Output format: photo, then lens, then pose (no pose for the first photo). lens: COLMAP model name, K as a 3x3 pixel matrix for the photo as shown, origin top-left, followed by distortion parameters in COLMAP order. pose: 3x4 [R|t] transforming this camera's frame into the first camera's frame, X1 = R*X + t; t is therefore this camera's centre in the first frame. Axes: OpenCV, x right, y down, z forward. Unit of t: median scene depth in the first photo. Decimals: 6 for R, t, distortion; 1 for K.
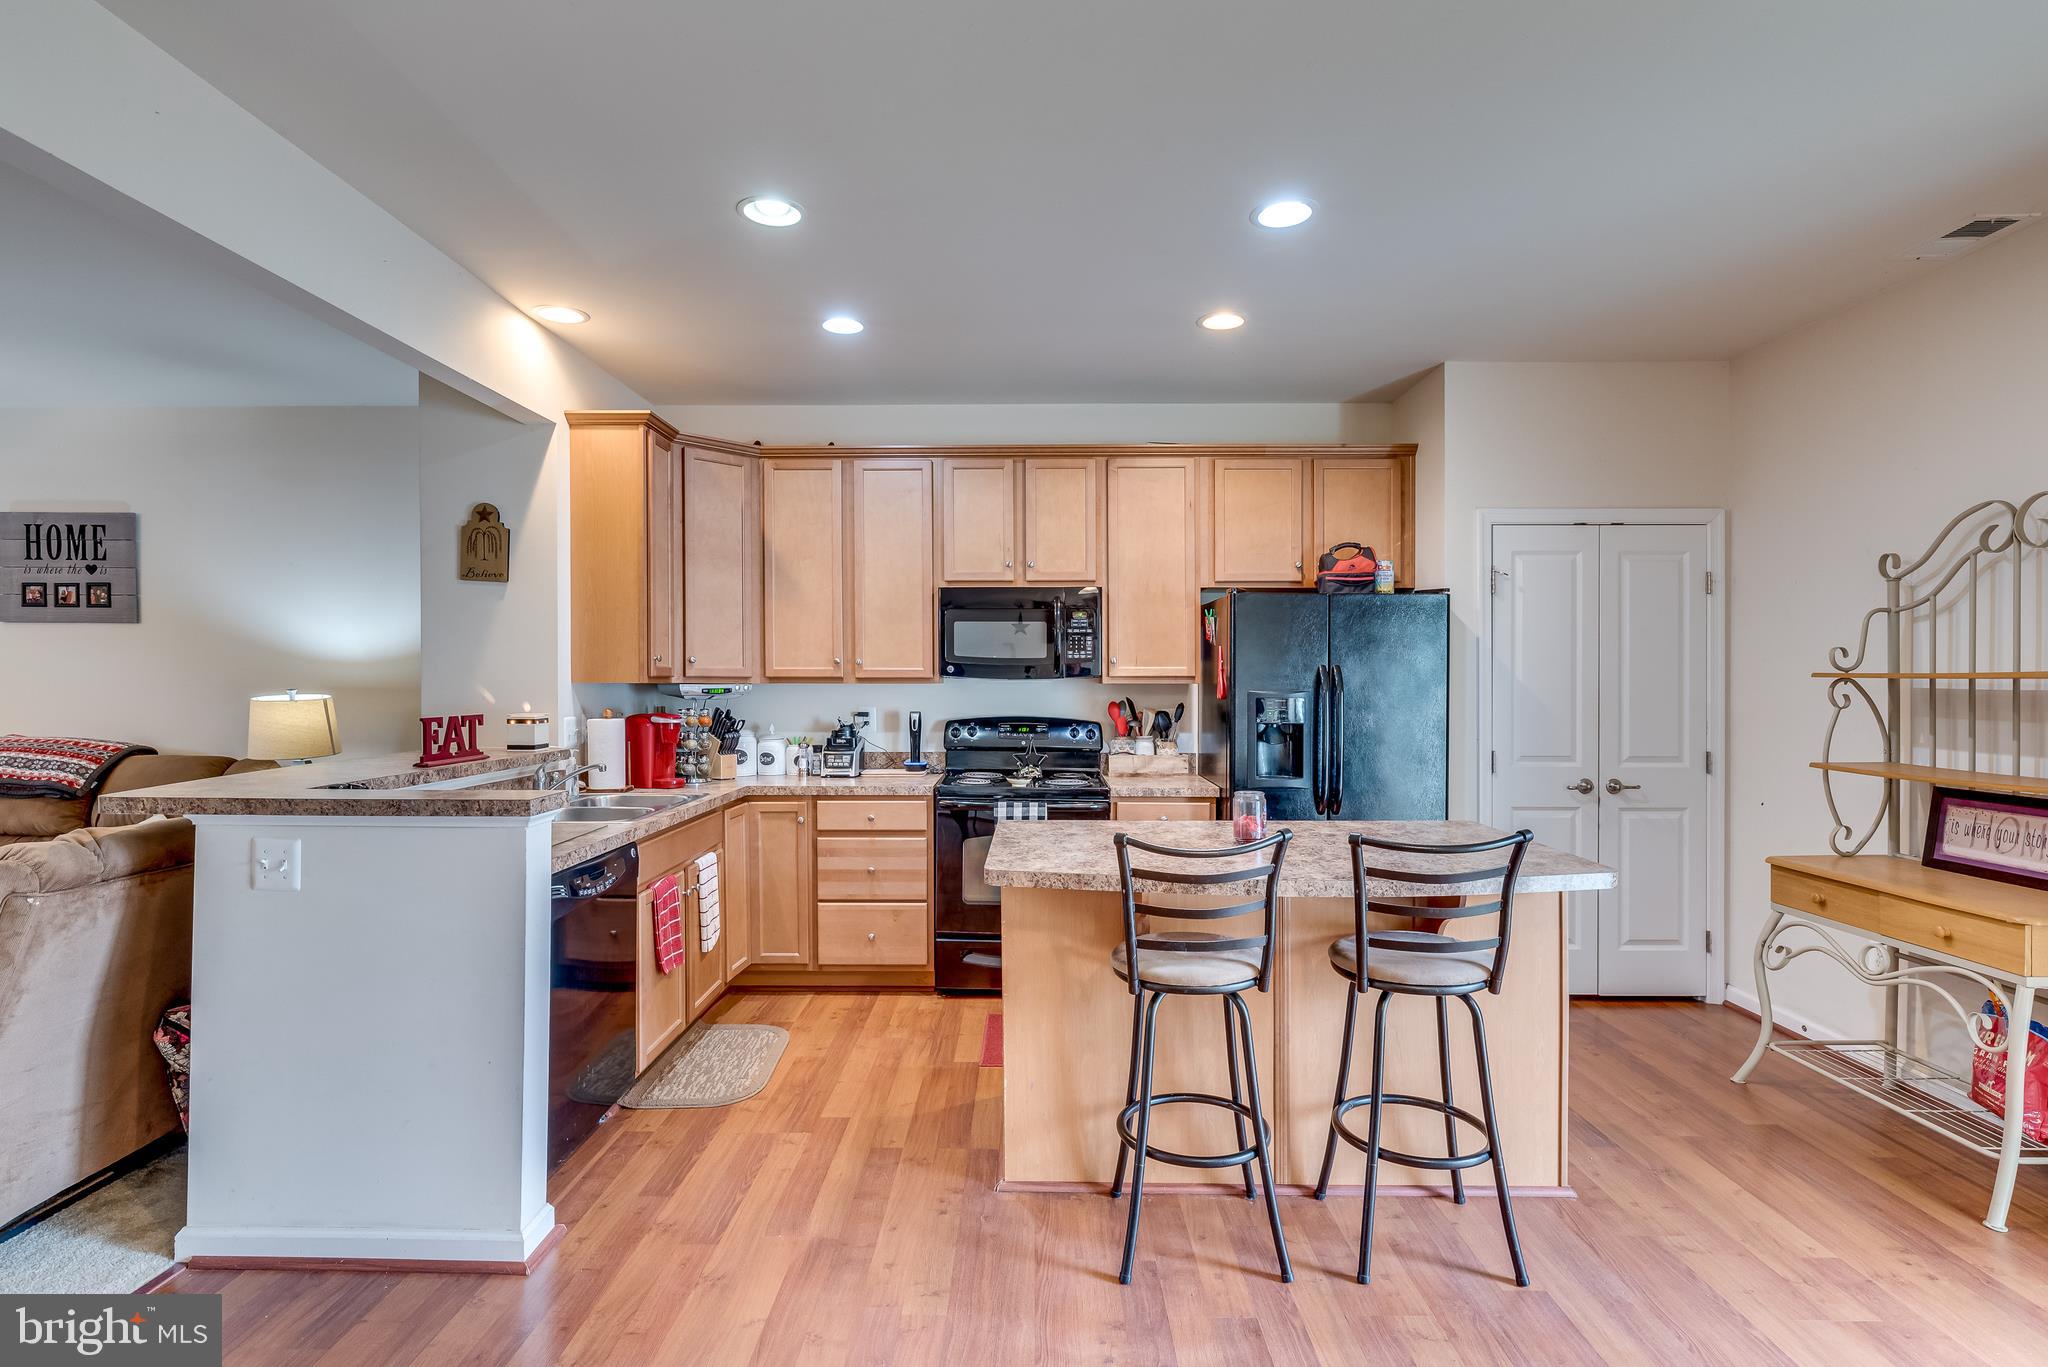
lens RADIAL K [[986.3, 0, 1009.8], [0, 986.3, 692.6], [0, 0, 1]] dist [-0.000078, -0.000442]
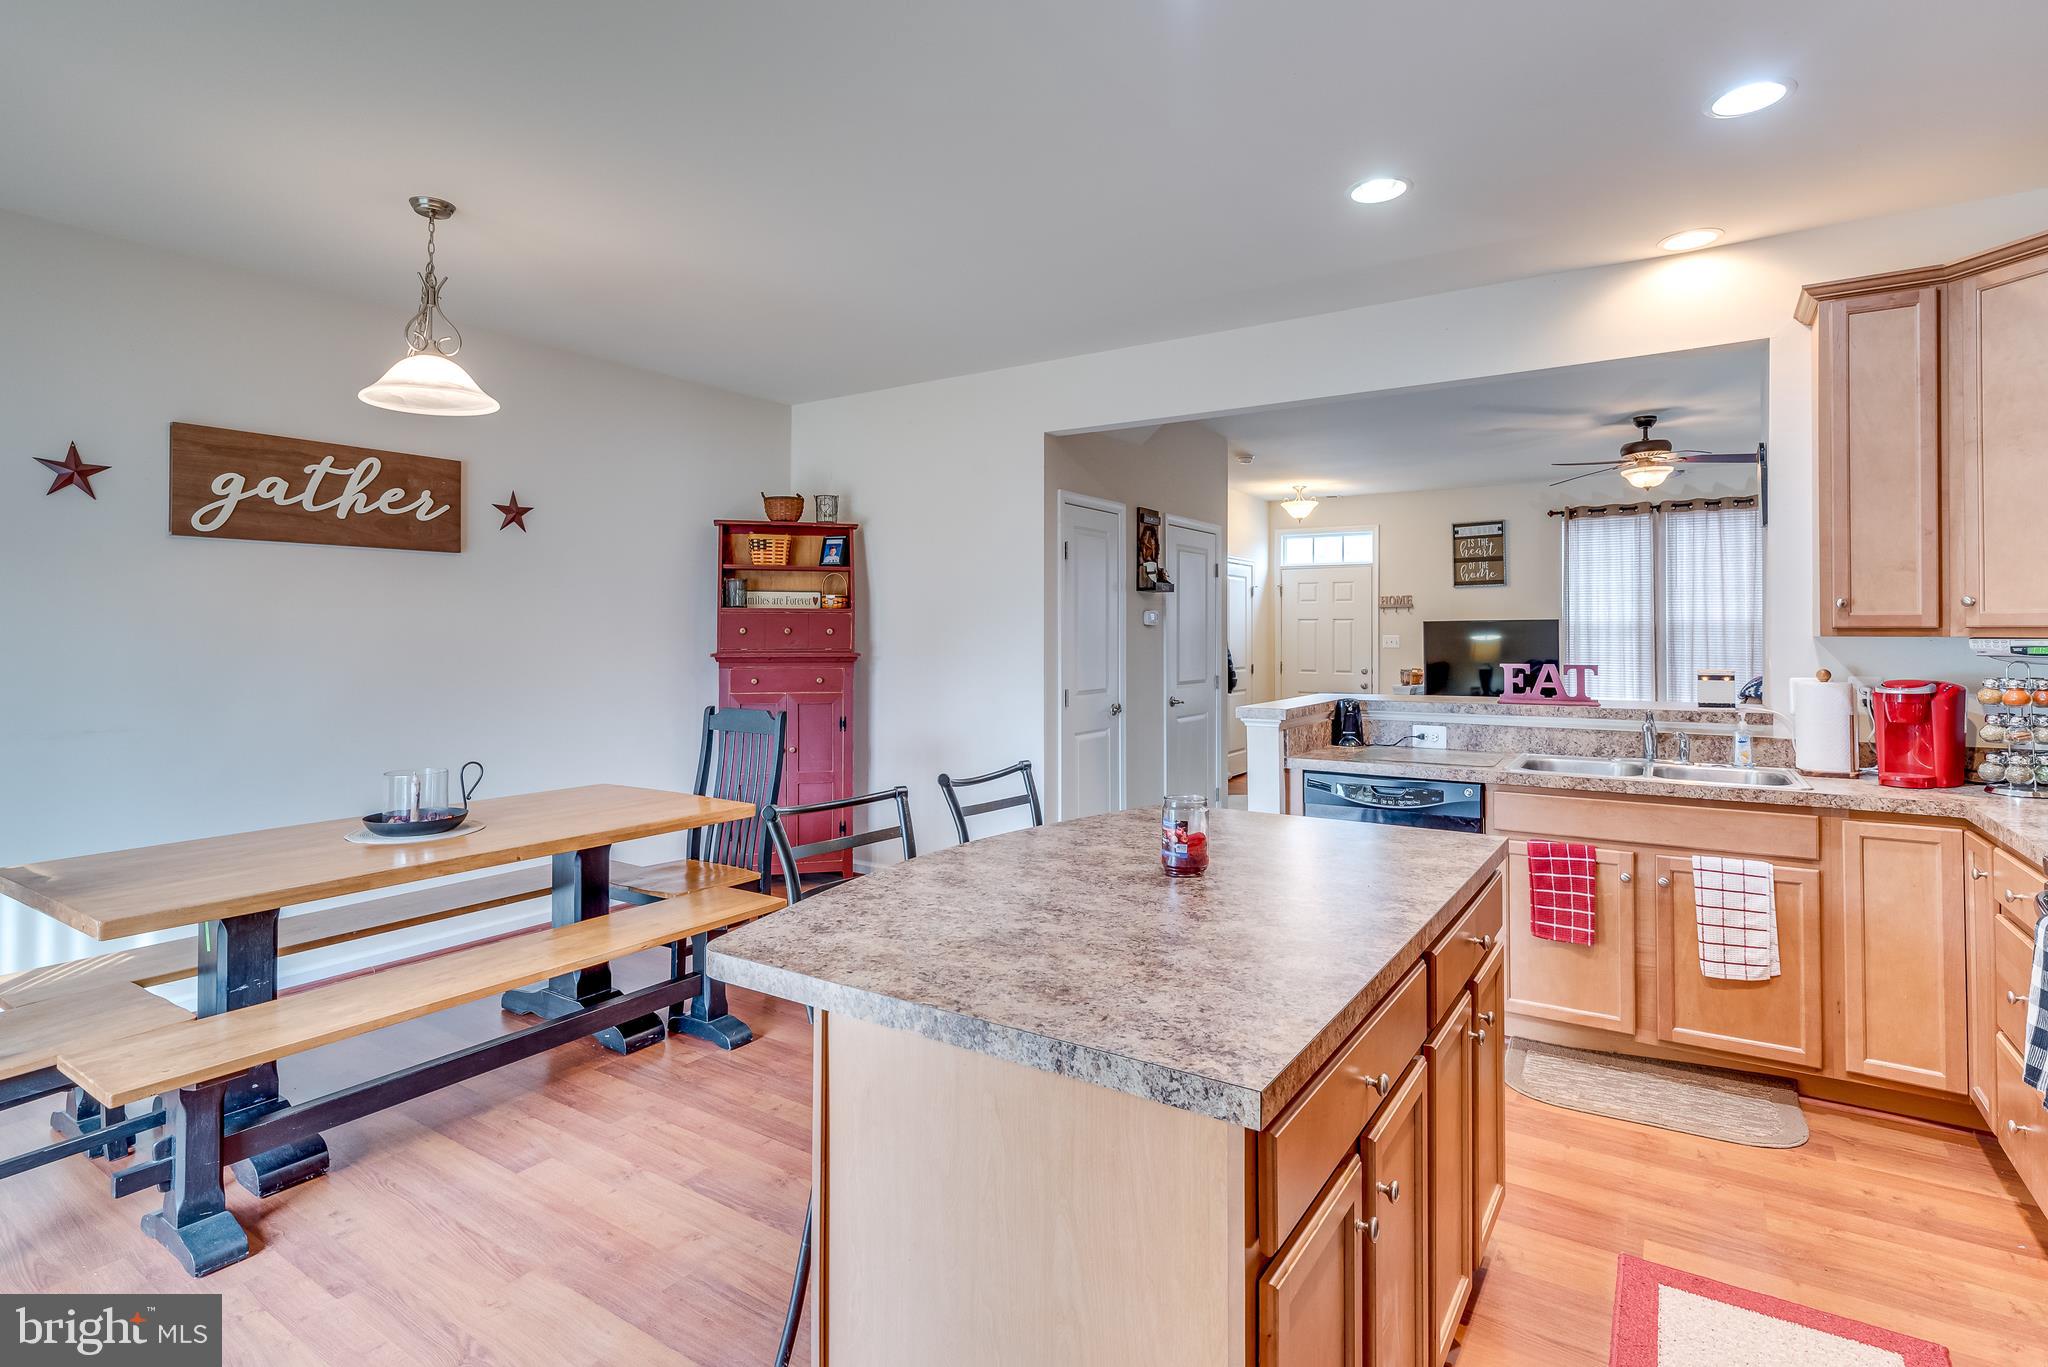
lens RADIAL K [[1009.9, 0, 1023.2], [0, 1009.9, 620.4], [0, 0, 1]] dist [-0.004915, -0.001282]
pose [[-0.530350, -0.014616, -0.847653, 0.550588], [-0.009918, 0.999890, -0.011036, -0.006662], [0.847721, 0.002554, -0.530437, 0.791366]]
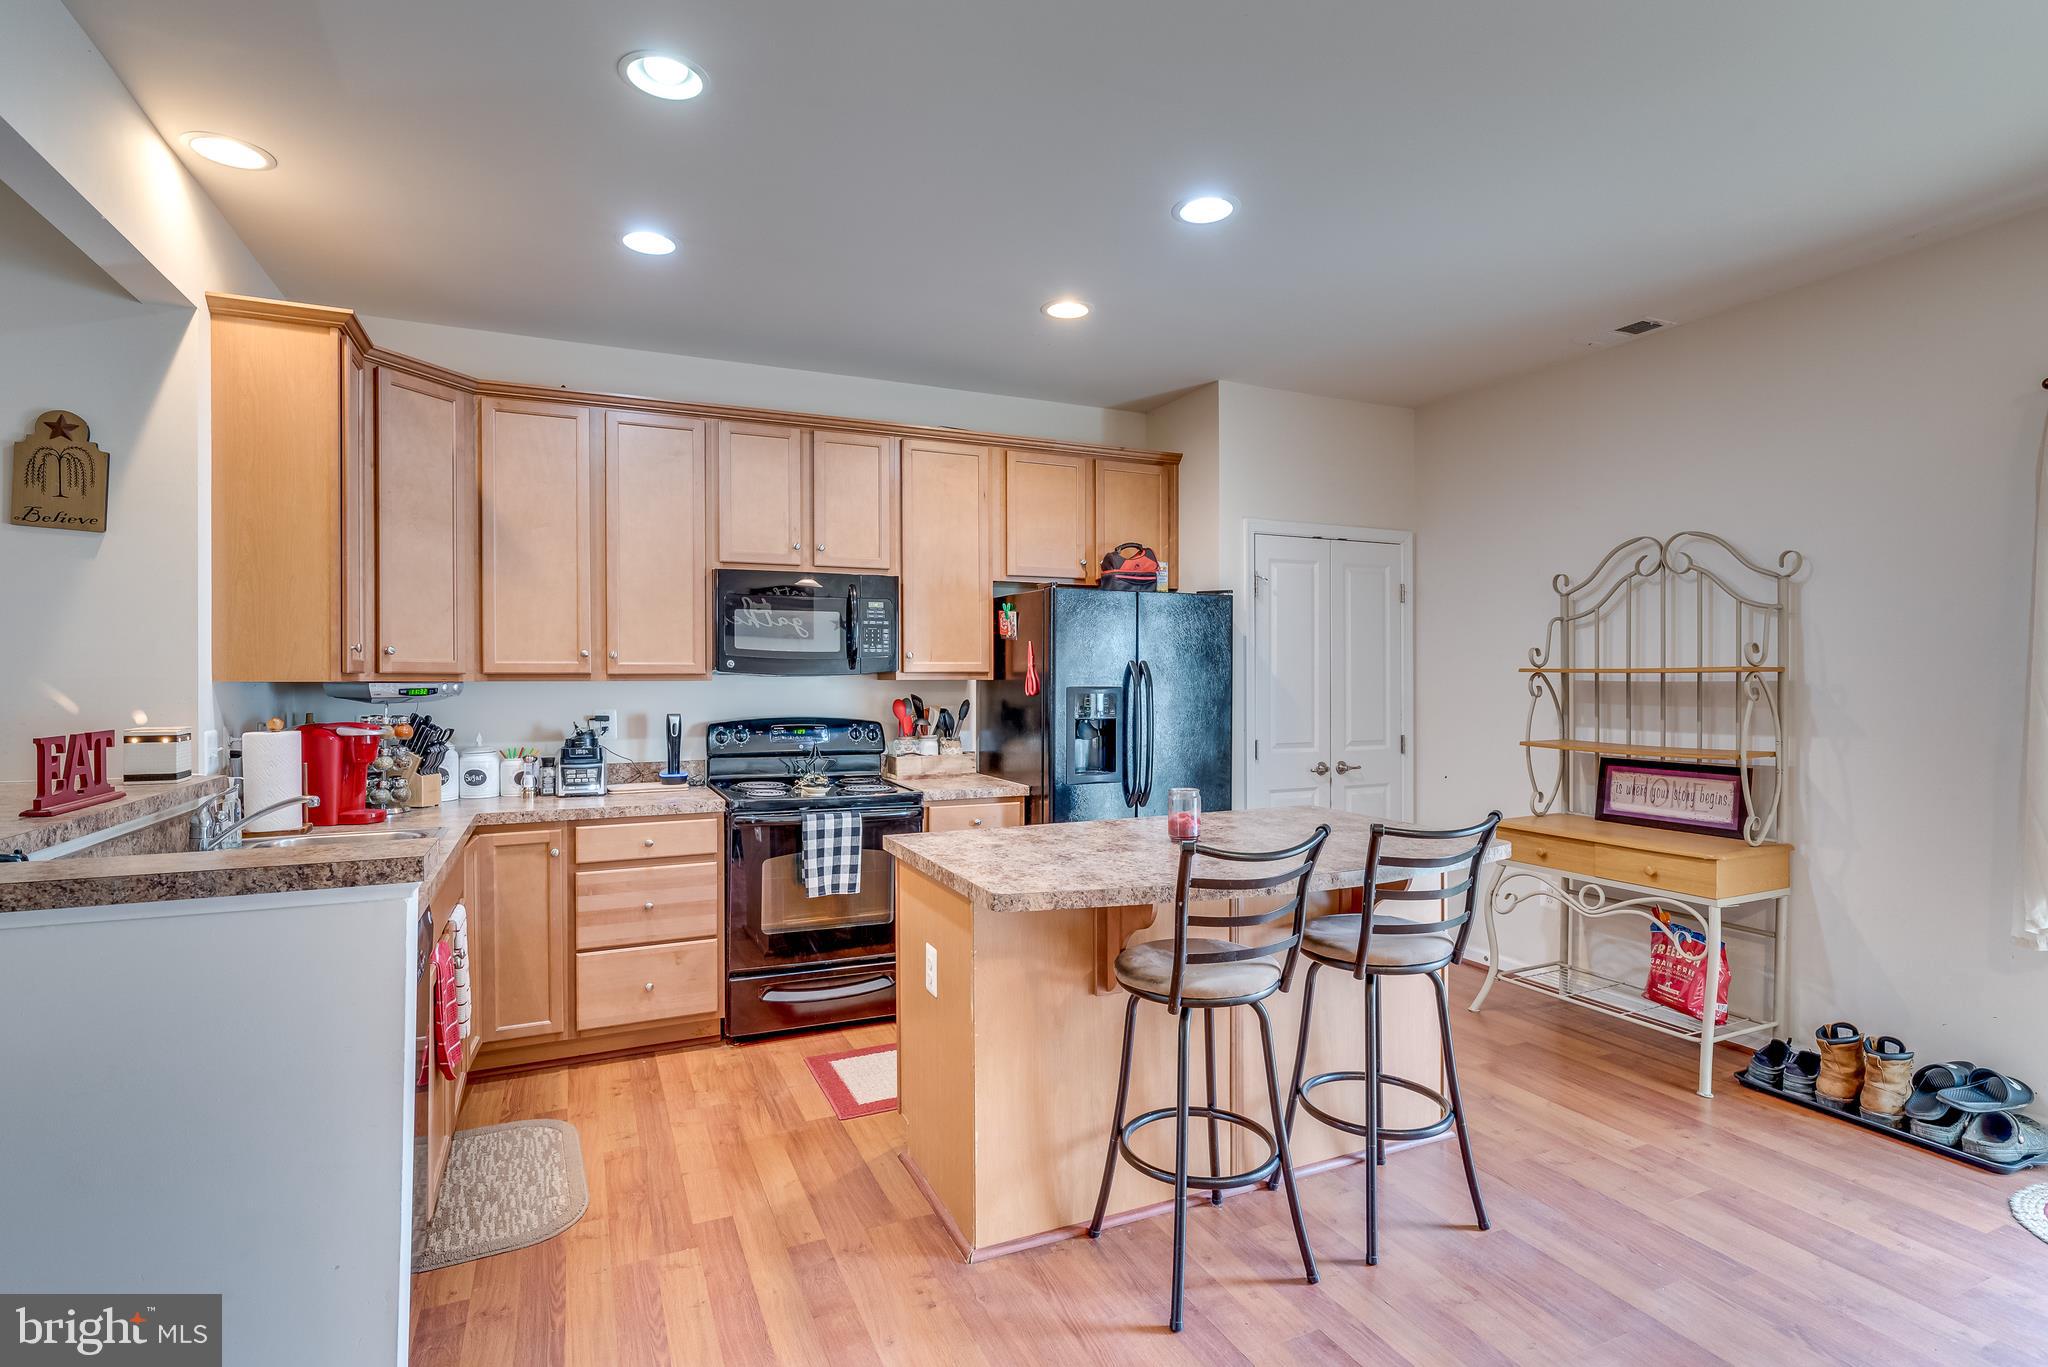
lens RADIAL K [[987.4, 0, 1012.8], [0, 987.4, 681.1], [0, 0, 1]] dist [-0.002202, 0.000679]
pose [[0.904700, -0.004514, 0.426025, -0.204971], [0.008089, 0.999946, -0.006583, -0.001084], [-0.425972, 0.009402, 0.904687, 0.113166]]
